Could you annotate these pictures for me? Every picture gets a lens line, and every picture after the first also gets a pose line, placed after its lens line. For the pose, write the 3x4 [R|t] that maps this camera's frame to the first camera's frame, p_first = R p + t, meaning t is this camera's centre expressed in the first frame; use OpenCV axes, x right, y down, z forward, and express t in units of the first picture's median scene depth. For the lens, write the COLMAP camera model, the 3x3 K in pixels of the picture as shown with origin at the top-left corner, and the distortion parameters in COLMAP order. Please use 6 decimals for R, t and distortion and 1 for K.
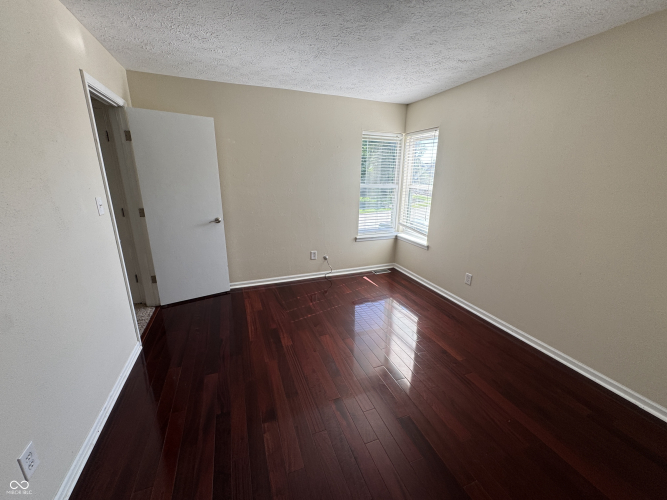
lens RADIAL K [[266.1, 0, 334.5], [0, 266.1, 249.6], [0, 0, 1]] dist [-0.005795, 0.000459]
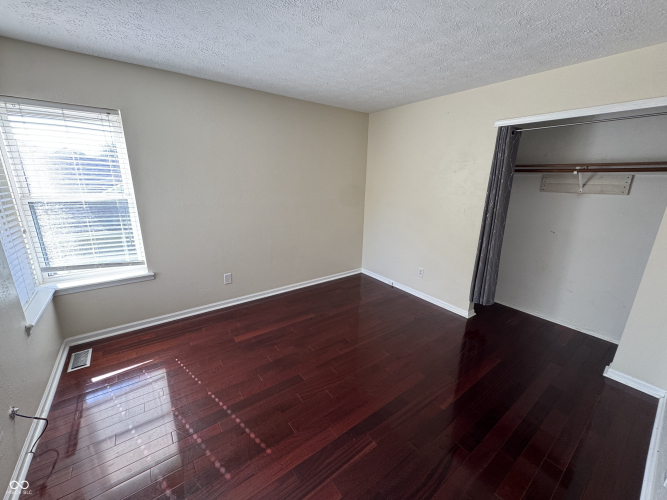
lens RADIAL K [[266.1, 0, 334.5], [0, 266.1, 250.2], [0, 0, 1]] dist [-0.005795, 0.000459]
pose [[-0.269193, -0.268578, 0.924879, -0.418117], [0.231991, 0.913967, 0.332932, -0.187280], [-0.934728, 0.304186, -0.183726, 0.585788]]
